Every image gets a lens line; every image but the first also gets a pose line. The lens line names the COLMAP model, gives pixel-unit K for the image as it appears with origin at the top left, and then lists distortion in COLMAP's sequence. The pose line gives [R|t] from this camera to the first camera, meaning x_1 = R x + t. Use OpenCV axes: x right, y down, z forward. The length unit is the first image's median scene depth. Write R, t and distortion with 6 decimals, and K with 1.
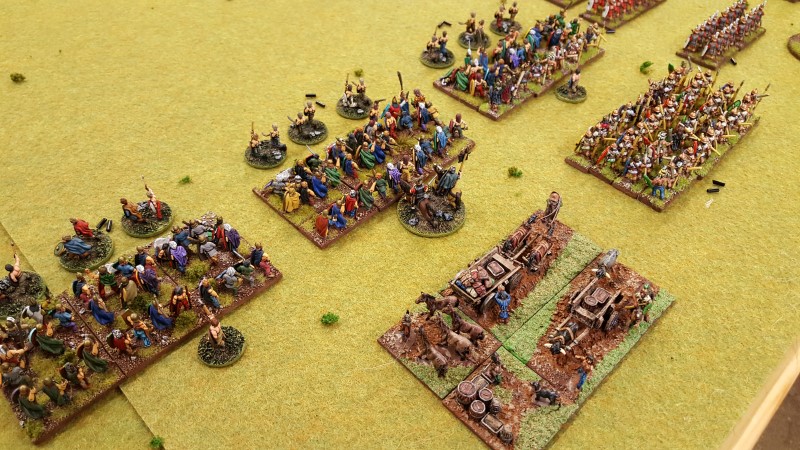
lens RADIAL K [[622.3, 0, 400.0], [0, 622.3, 225.0], [0, 0, 1]] dist [0.007122, 0.000318]
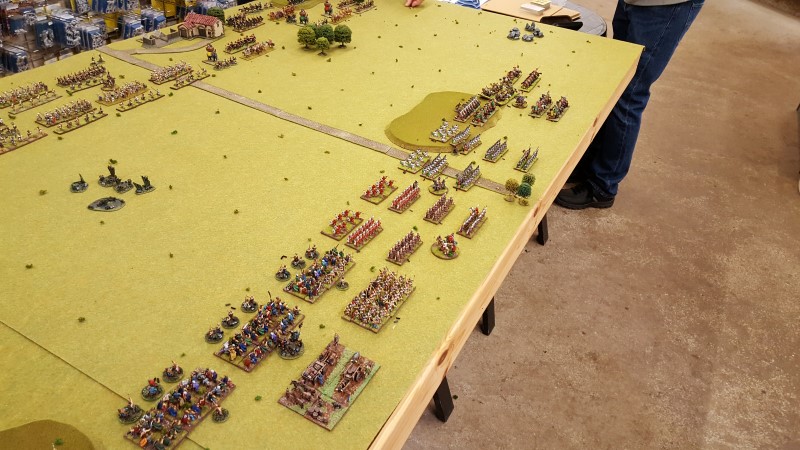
lens RADIAL K [[589.5, 0, 400.3], [0, 589.5, 215.3], [0, 0, 1]] dist [0.104195, -0.000699]
pose [[0.956010, -0.116461, 0.269223, -0.111586], [0.166185, 0.971341, -0.169940, -0.064533], [-0.241716, 0.207205, 0.947966, -1.526825]]
